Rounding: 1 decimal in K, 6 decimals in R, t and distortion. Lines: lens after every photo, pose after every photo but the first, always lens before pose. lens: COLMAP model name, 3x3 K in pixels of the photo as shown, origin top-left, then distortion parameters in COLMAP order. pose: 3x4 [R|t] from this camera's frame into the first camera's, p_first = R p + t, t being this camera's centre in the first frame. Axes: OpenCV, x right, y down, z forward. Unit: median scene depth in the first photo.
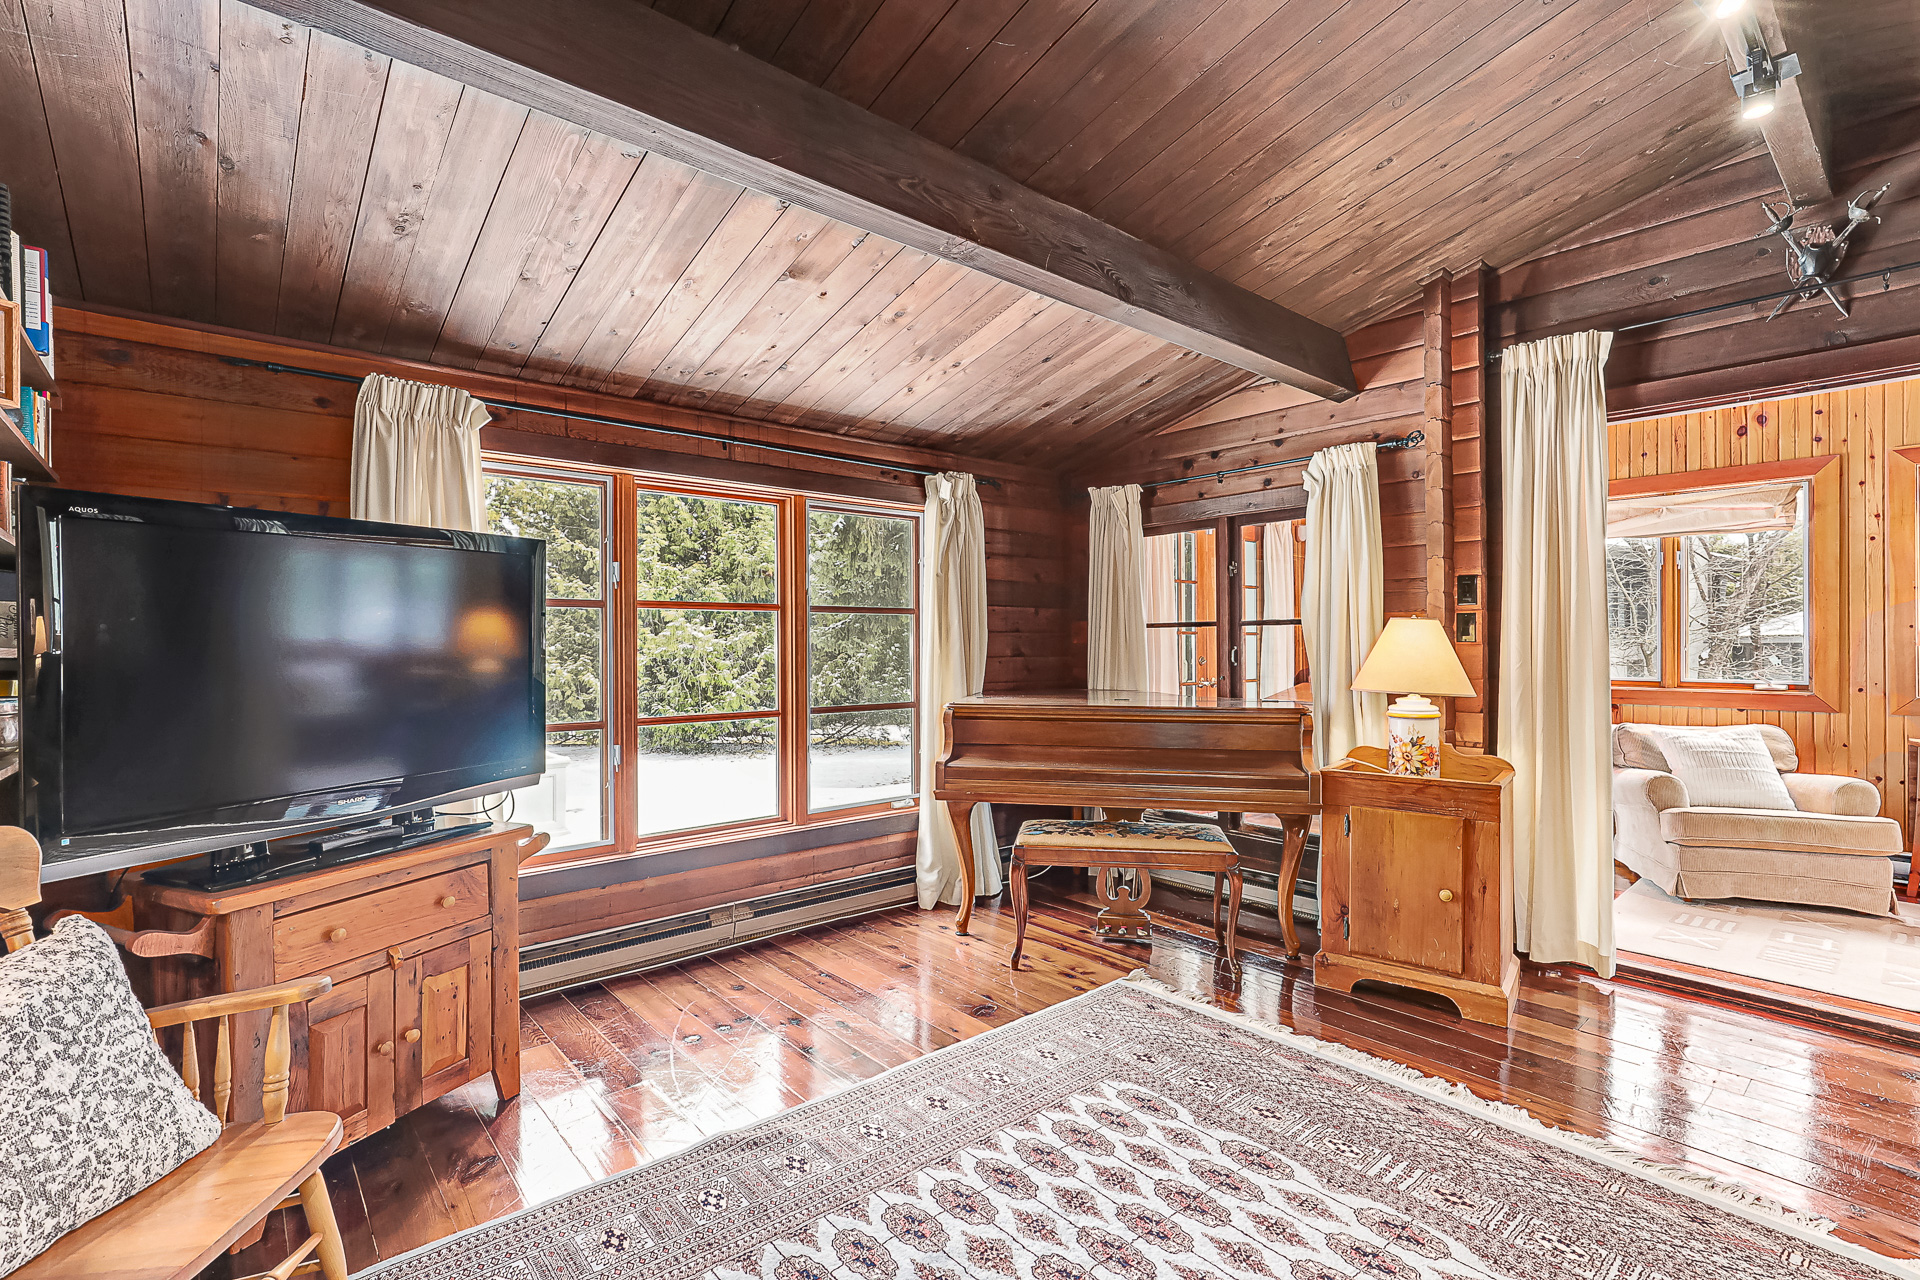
lens RADIAL K [[874.2, 0, 959.2], [0, 874.2, 643.4], [0, 0, 1]] dist [0.000766, 0.000109]
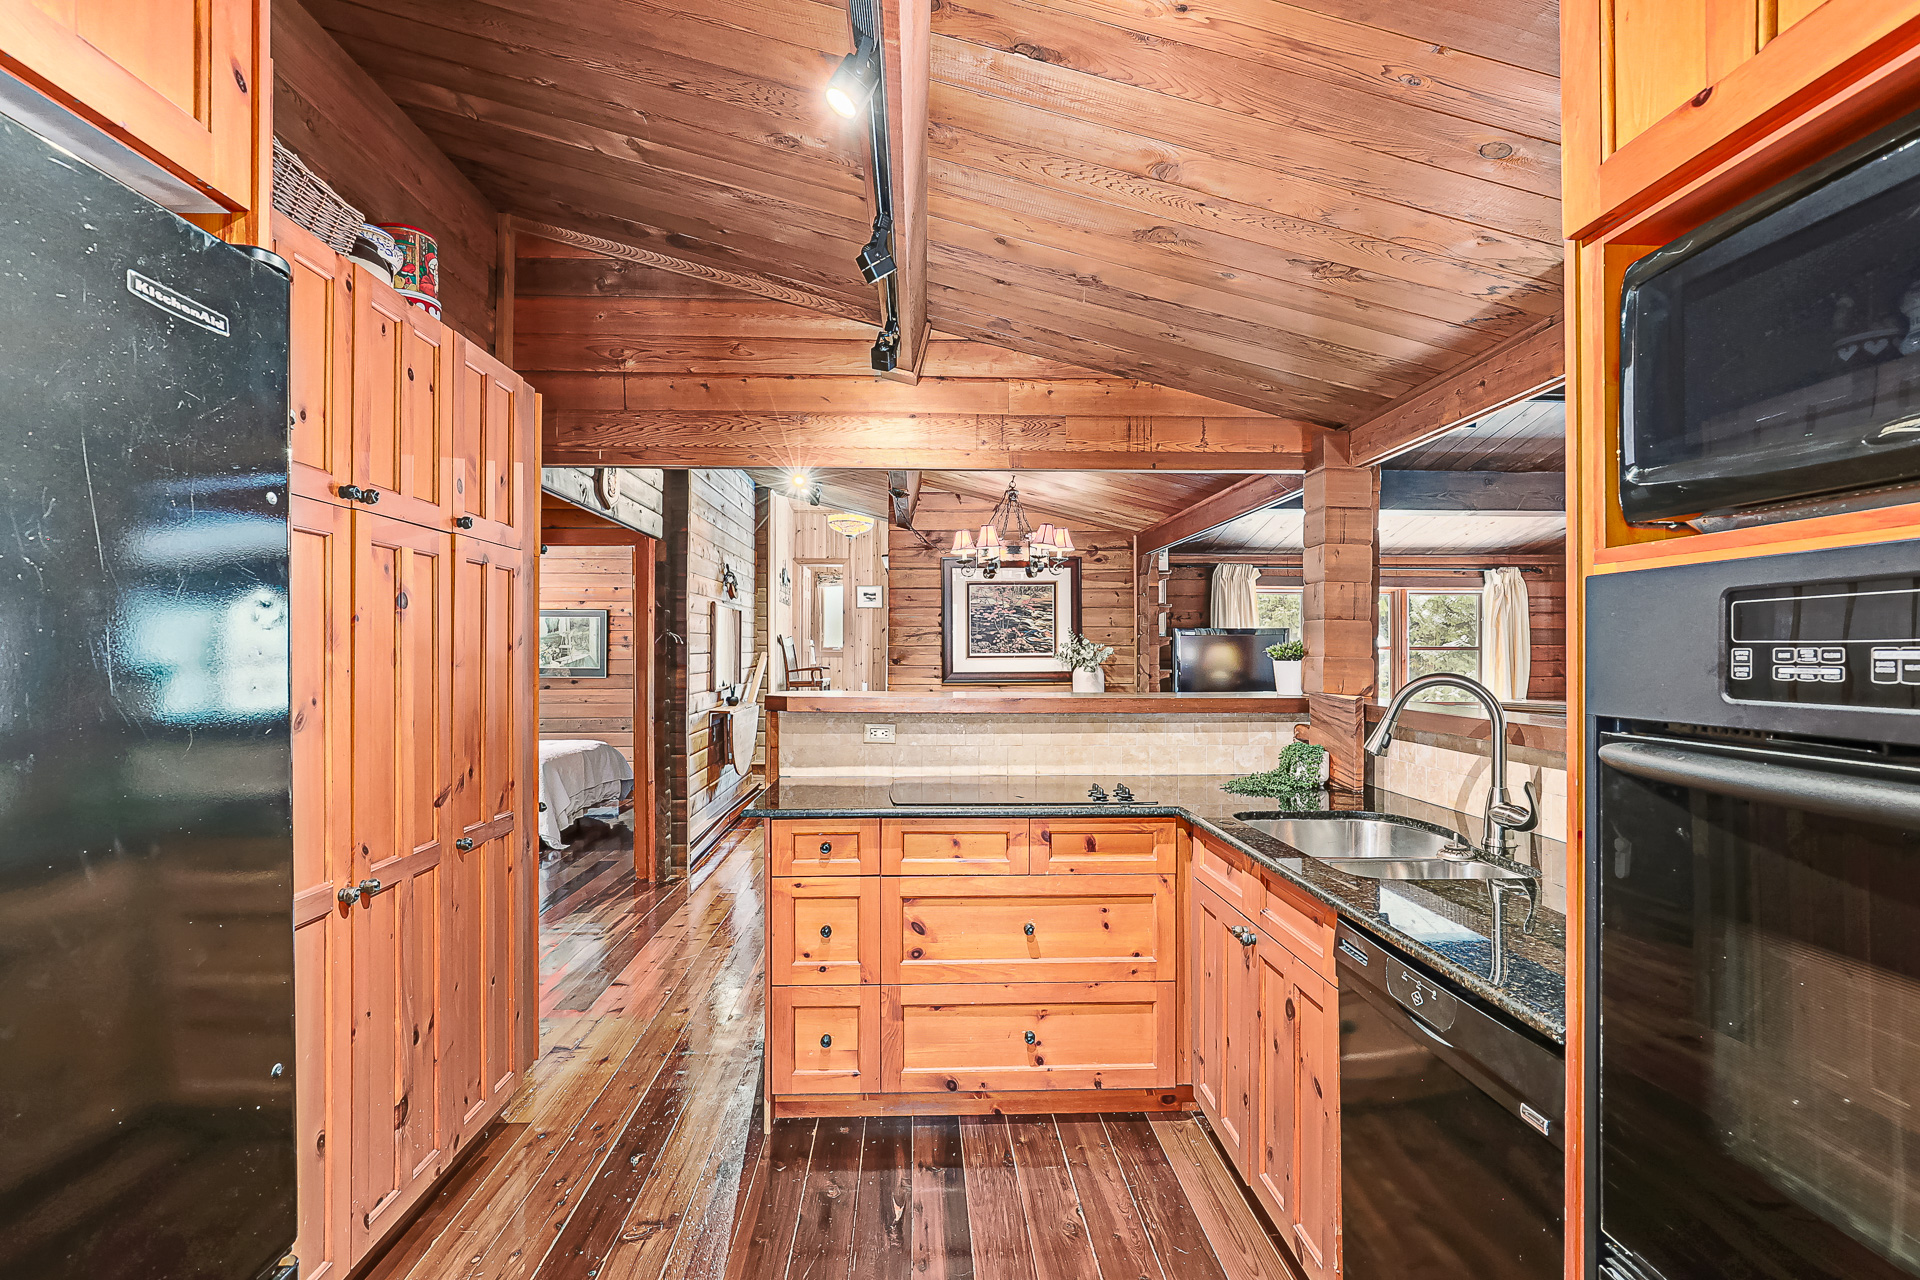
lens RADIAL K [[874.2, 0, 959.9], [0, 874.2, 647.7], [0, 0, 1]] dist [0.000766, 0.000109]
pose [[0.781516, -0.006289, -0.623853, 0.232005], [0.004696, 0.999980, -0.004198, -0.036538], [0.623867, 0.000351, 0.781530, -1.023119]]
